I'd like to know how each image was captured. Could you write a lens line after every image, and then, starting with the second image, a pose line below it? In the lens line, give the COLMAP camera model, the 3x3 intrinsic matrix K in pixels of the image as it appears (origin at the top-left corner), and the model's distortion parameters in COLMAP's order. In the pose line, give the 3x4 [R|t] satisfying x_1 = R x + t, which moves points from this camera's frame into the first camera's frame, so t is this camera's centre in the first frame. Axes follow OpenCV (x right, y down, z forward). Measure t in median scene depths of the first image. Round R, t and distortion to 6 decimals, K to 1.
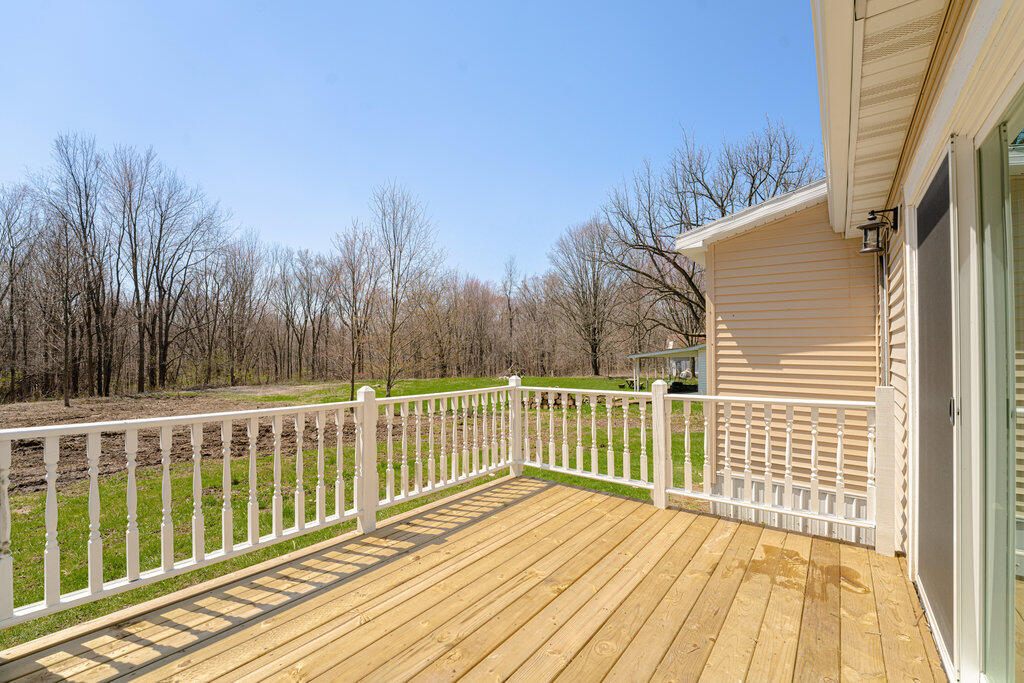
lens RADIAL K [[420.1, 0, 501.3], [0, 420.1, 360.4], [0, 0, 1]] dist [-0.020343, 0.000163]
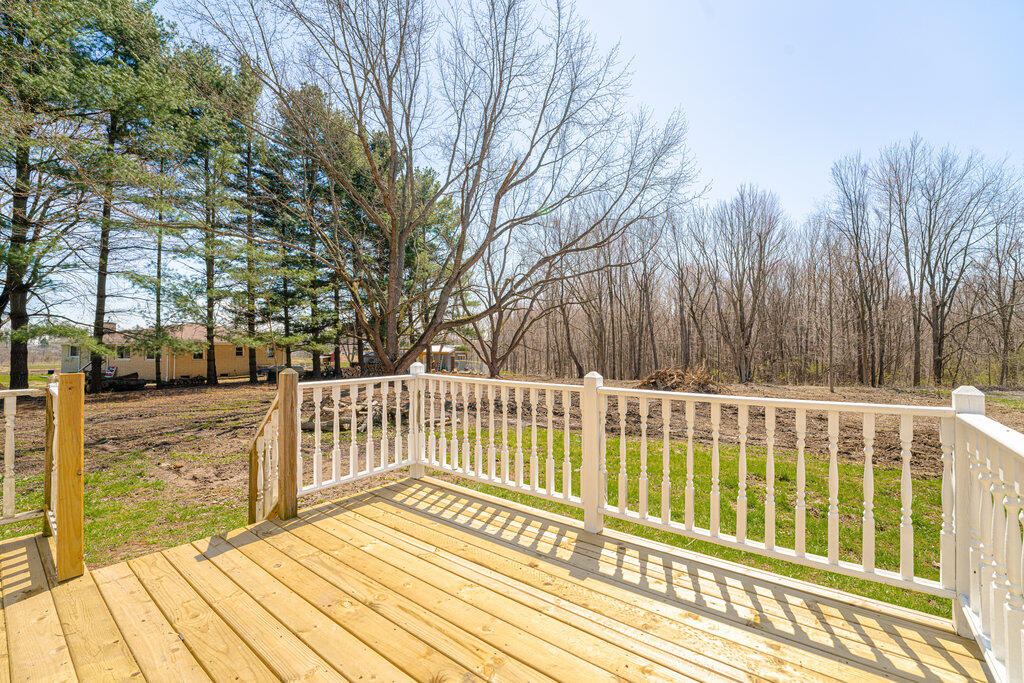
lens RADIAL K [[420.1, 0, 532.5], [0, 420.1, 334.8], [0, 0, 1]] dist [-0.020343, 0.000163]
pose [[0.066121, -0.028669, -0.997400, 0.399953], [-0.021849, 0.999306, -0.030173, 0.008766], [0.997572, 0.023787, 0.065449, 0.540303]]
